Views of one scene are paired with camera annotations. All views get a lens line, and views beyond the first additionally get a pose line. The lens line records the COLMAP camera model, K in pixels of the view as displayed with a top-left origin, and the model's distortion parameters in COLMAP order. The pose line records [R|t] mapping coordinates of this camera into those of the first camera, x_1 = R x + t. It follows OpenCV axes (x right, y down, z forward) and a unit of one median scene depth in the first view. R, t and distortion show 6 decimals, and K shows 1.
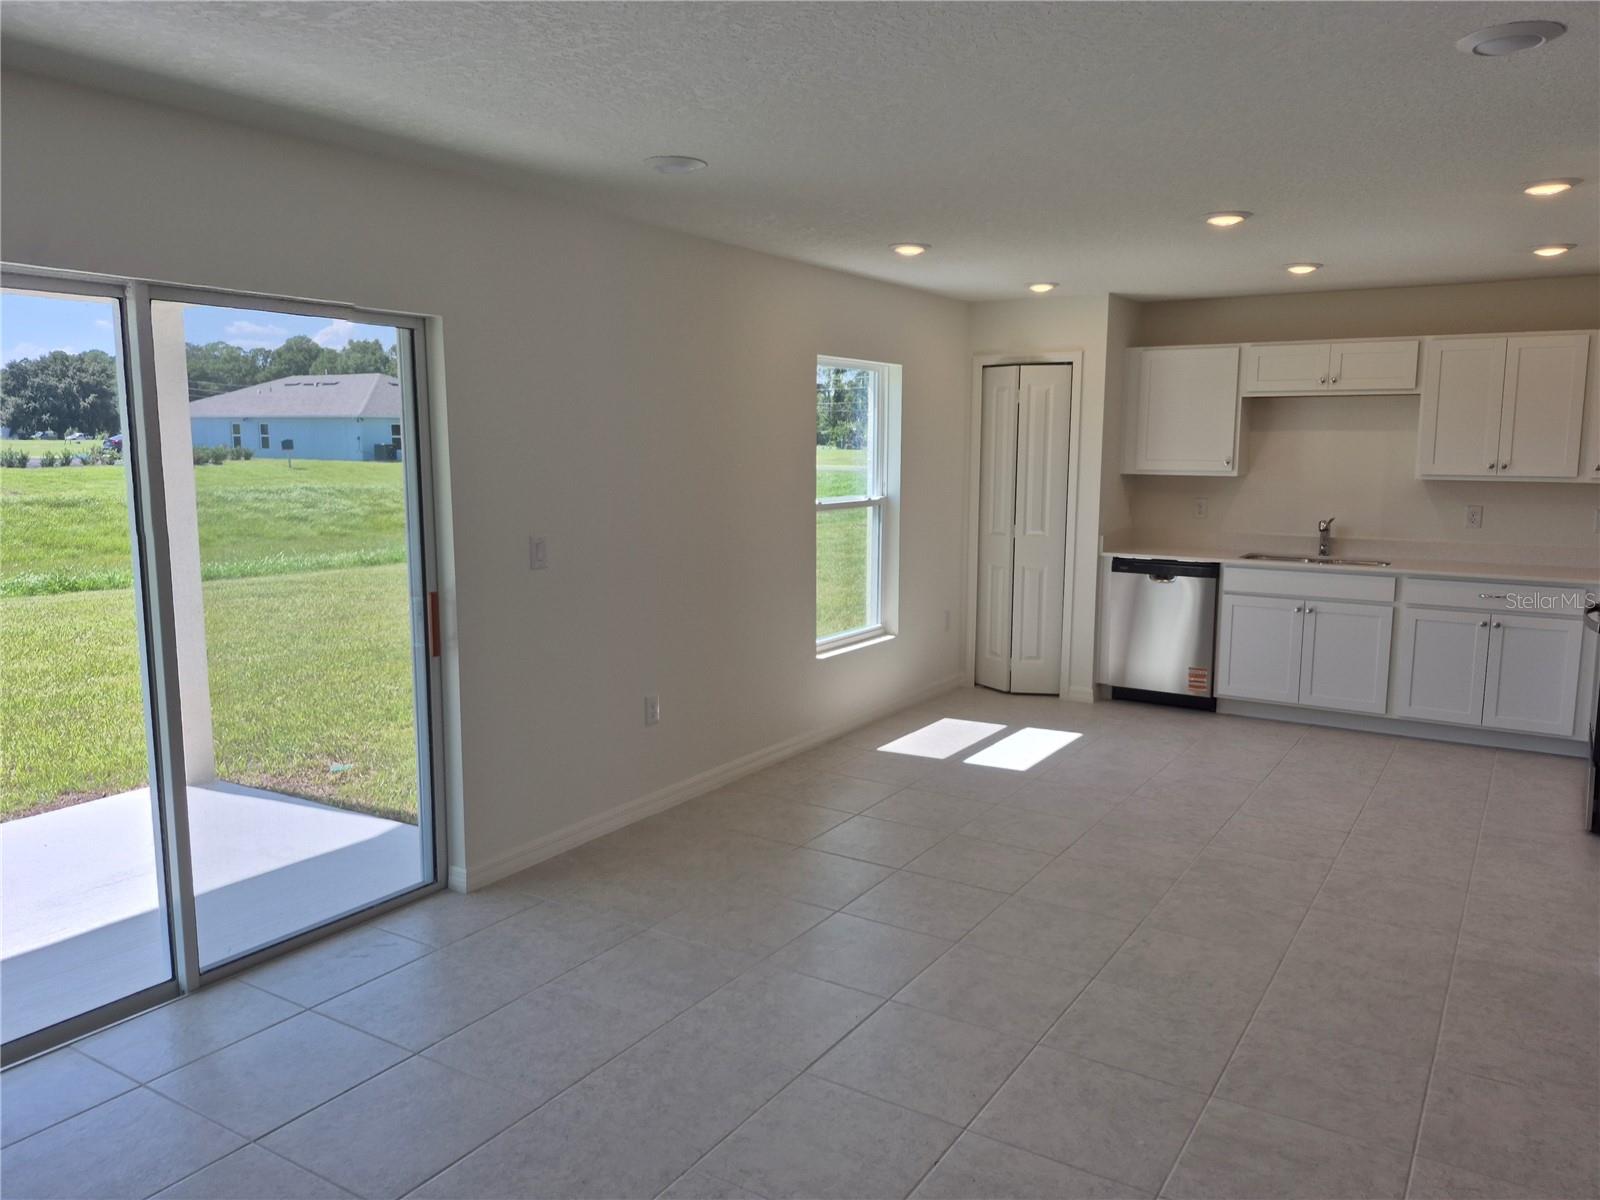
lens RADIAL K [[1118.6, 0, 800.0], [0, 1118.6, 600.0], [0, 0, 1]] dist [0.025889, -0.059545]
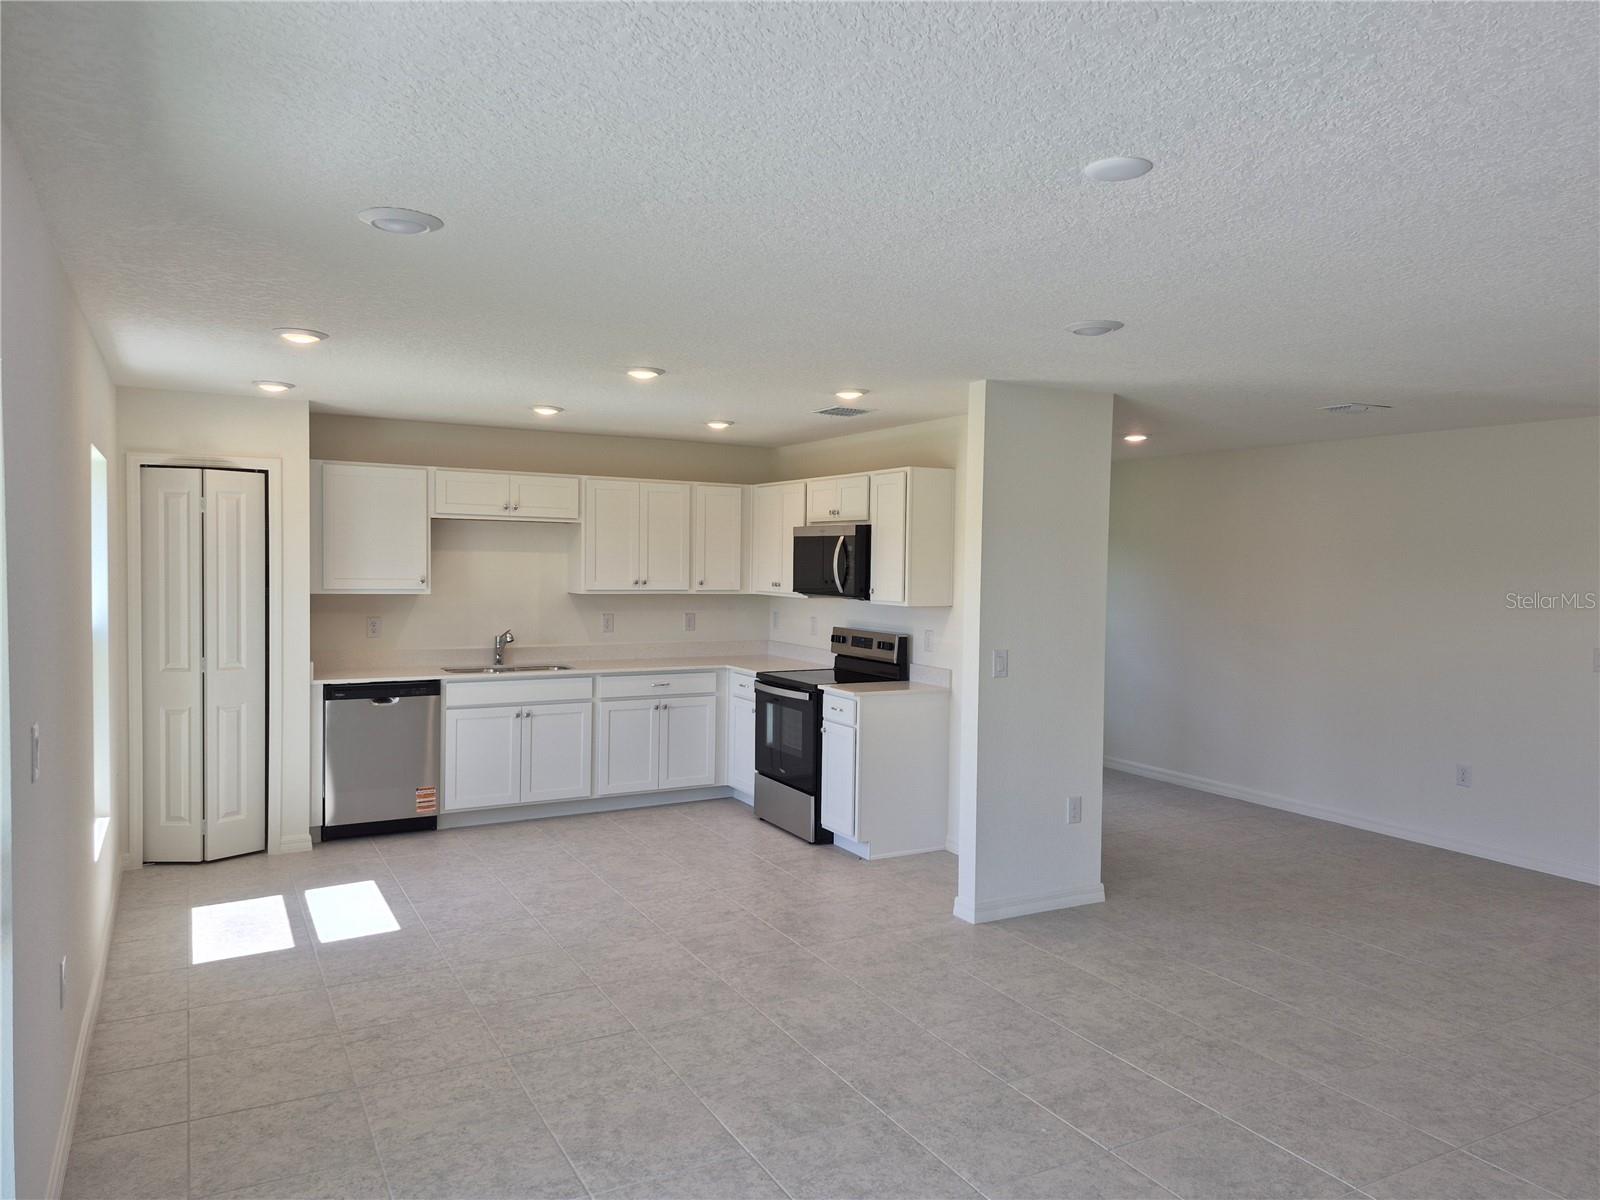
lens RADIAL K [[1117.3, 0, 800.0], [0, 1117.3, 600.0], [0, 0, 1]] dist [0.113223, -0.157695]
pose [[0.471058, -0.026710, 0.881698, -0.375280], [0.109302, 0.993606, -0.028296, -0.040647], [-0.875304, 0.109700, 0.470965, 0.229294]]
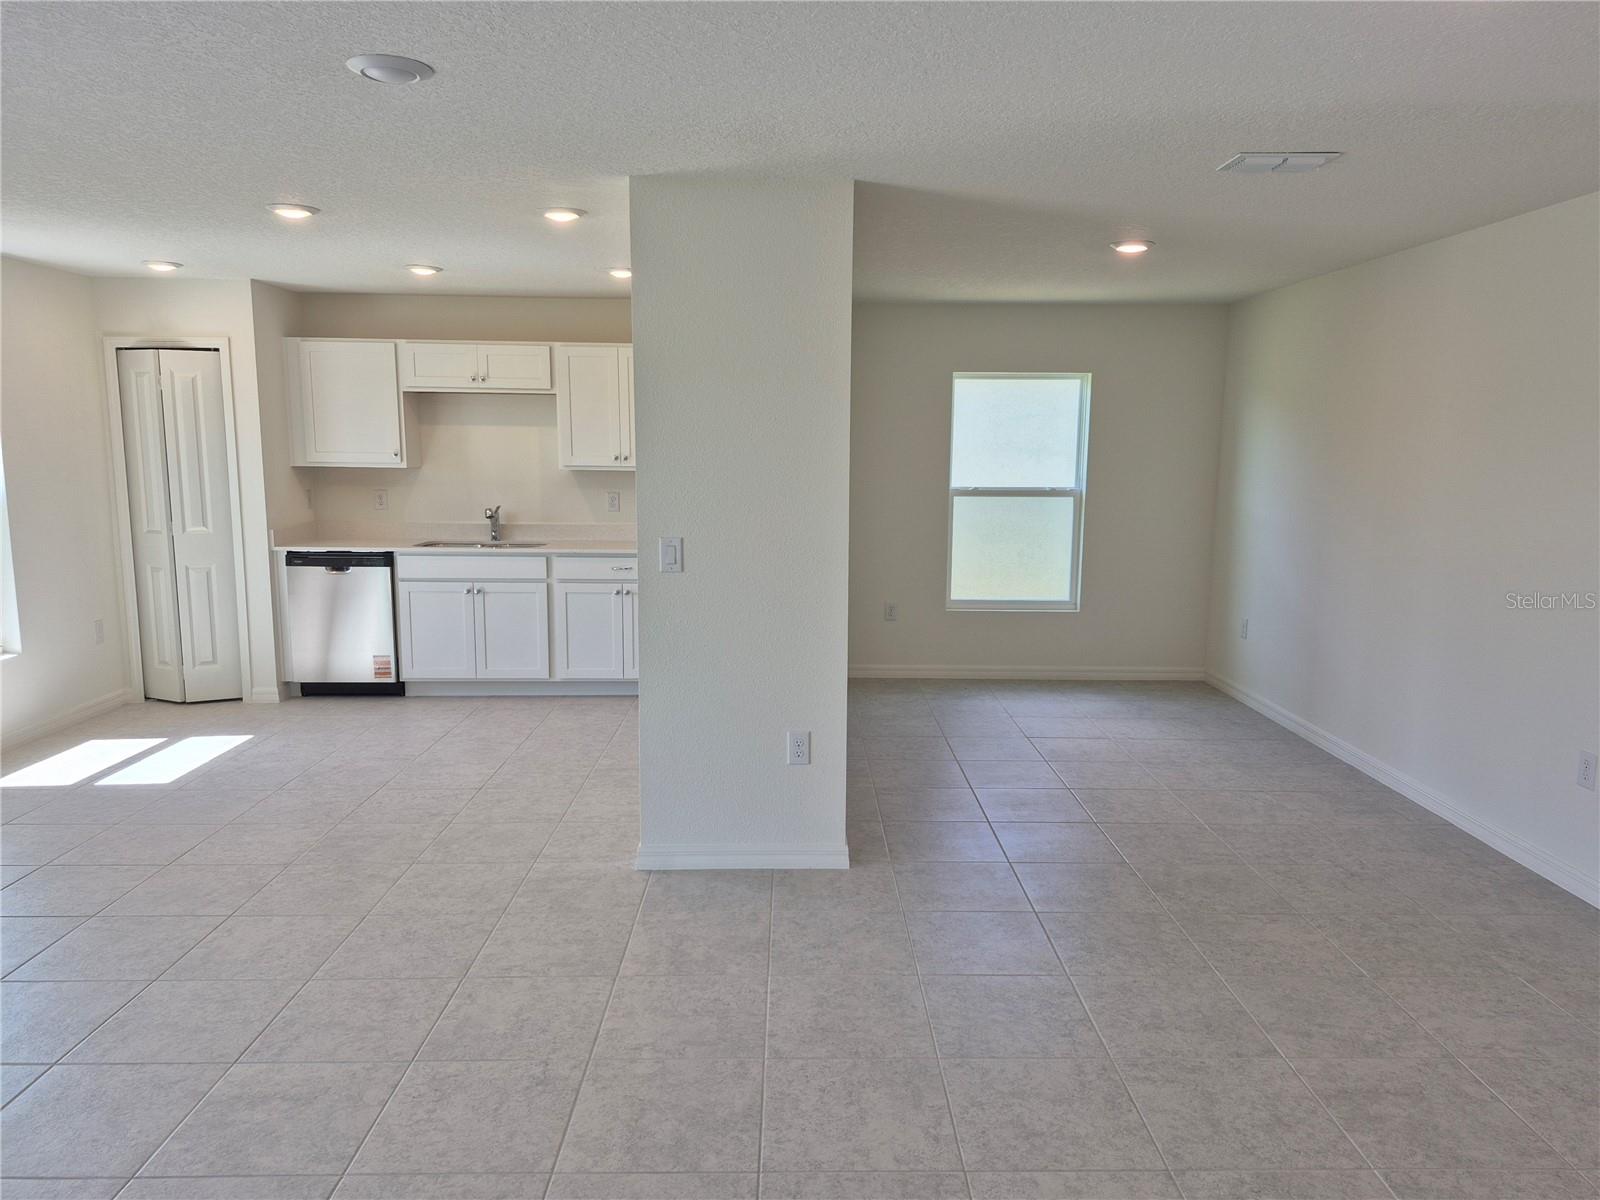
lens RADIAL K [[1102.2, 0, 807.6], [0, 1102.2, 616.6], [0, 0, 1]] dist [0.088919, -0.132621]
pose [[0.825724, -0.084089, 0.557772, 0.113572], [0.073000, 0.996441, 0.042153, 0.011281], [-0.559331, 0.005911, 0.828923, -0.066565]]
